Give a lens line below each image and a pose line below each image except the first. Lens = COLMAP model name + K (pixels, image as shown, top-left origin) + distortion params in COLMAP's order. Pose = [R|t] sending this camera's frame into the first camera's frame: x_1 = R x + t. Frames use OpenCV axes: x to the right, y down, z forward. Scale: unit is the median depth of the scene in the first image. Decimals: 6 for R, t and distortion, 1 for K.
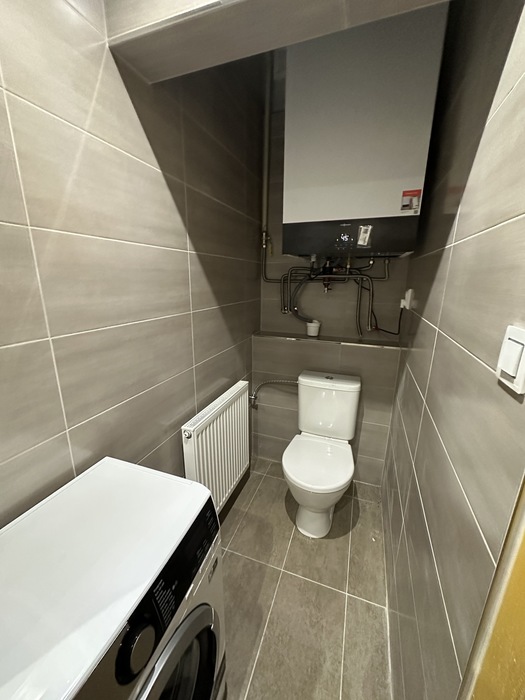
lens RADIAL K [[278.8, 0, 262.5], [0, 278.8, 350.0], [0, 0, 1]] dist [-0.002020, 0.000406]
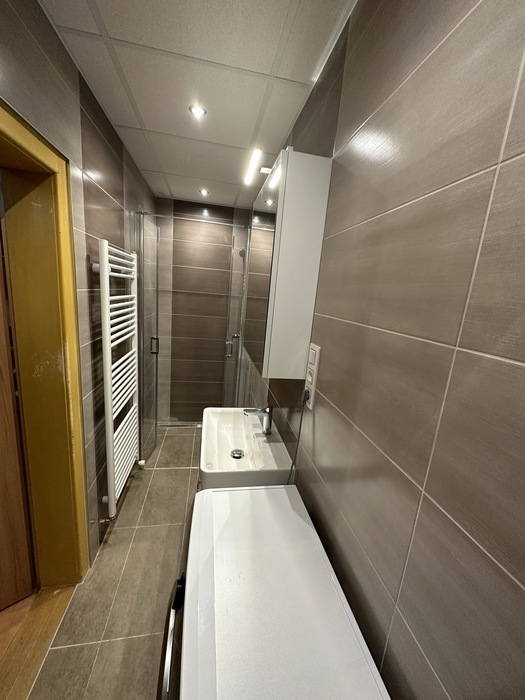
lens RADIAL K [[278.8, 0, 262.5], [0, 278.8, 350.0], [0, 0, 1]] dist [-0.002020, 0.000406]
pose [[-0.857516, 0.022486, -0.513966, -0.026322], [-0.221036, 0.886031, 0.407545, -0.247432], [0.464554, 0.463081, -0.754815, 0.524643]]
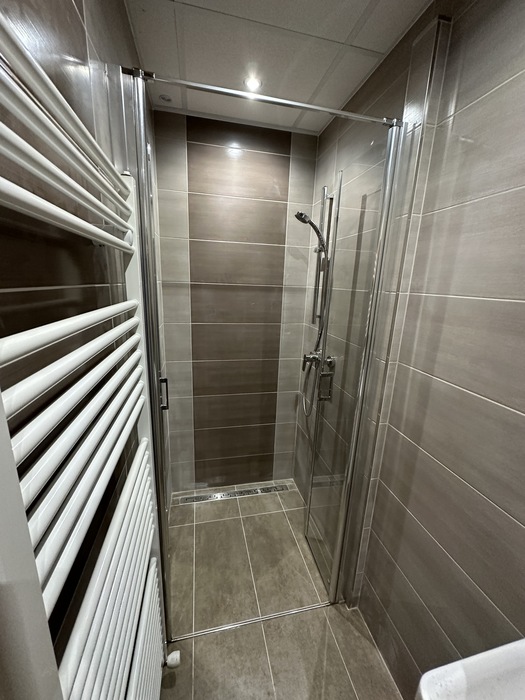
lens RADIAL K [[278.8, 0, 262.5], [0, 278.8, 350.0], [0, 0, 1]] dist [-0.002020, 0.000406]
pose [[-0.837189, 0.089755, -0.539499, -0.101096], [-0.185884, 0.881021, 0.435027, 0.001115], [0.514356, 0.464484, -0.720897, -0.313912]]
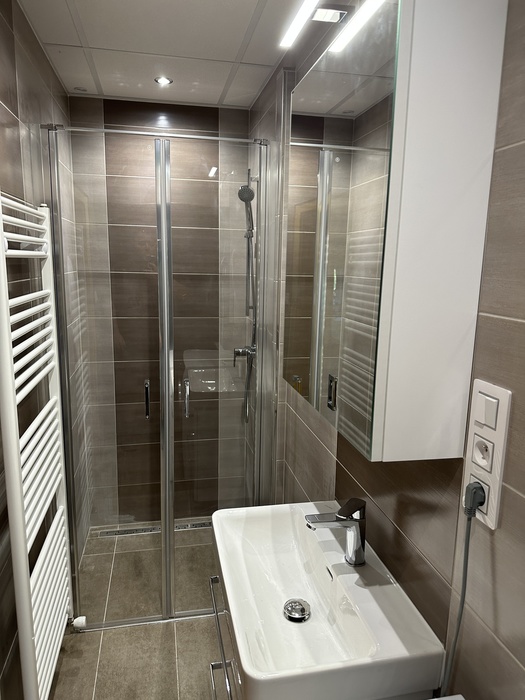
lens RADIAL K [[492.7, 0, 262.3], [0, 492.7, 351.6], [0, 0, 1]] dist [0.099400, -0.147246]
pose [[-0.847488, 0.070690, -0.526087, 0.011011], [-0.163698, 0.907981, 0.385711, -0.214953], [0.504943, 0.413005, -0.757931, 0.350197]]
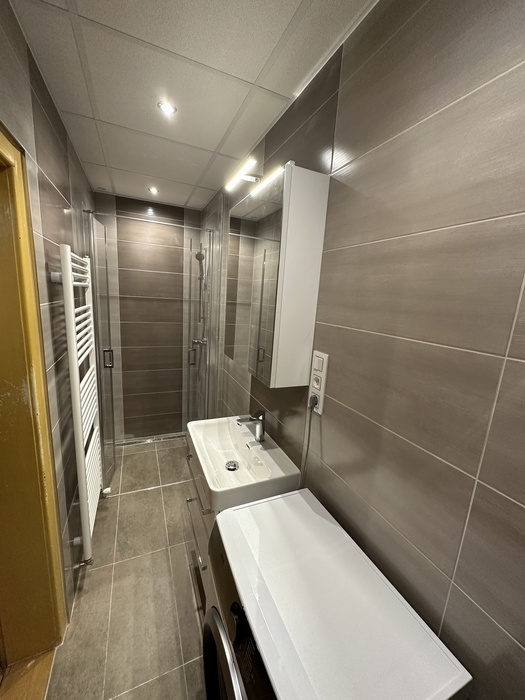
lens RADIAL K [[278.8, 0, 262.5], [0, 278.8, 350.0], [0, 0, 1]] dist [-0.002020, 0.000406]
pose [[-0.715881, 0.079124, -0.693724, 0.105199], [-0.247844, 0.900061, 0.358418, -0.234317], [0.652754, 0.428520, -0.624726, 0.416991]]
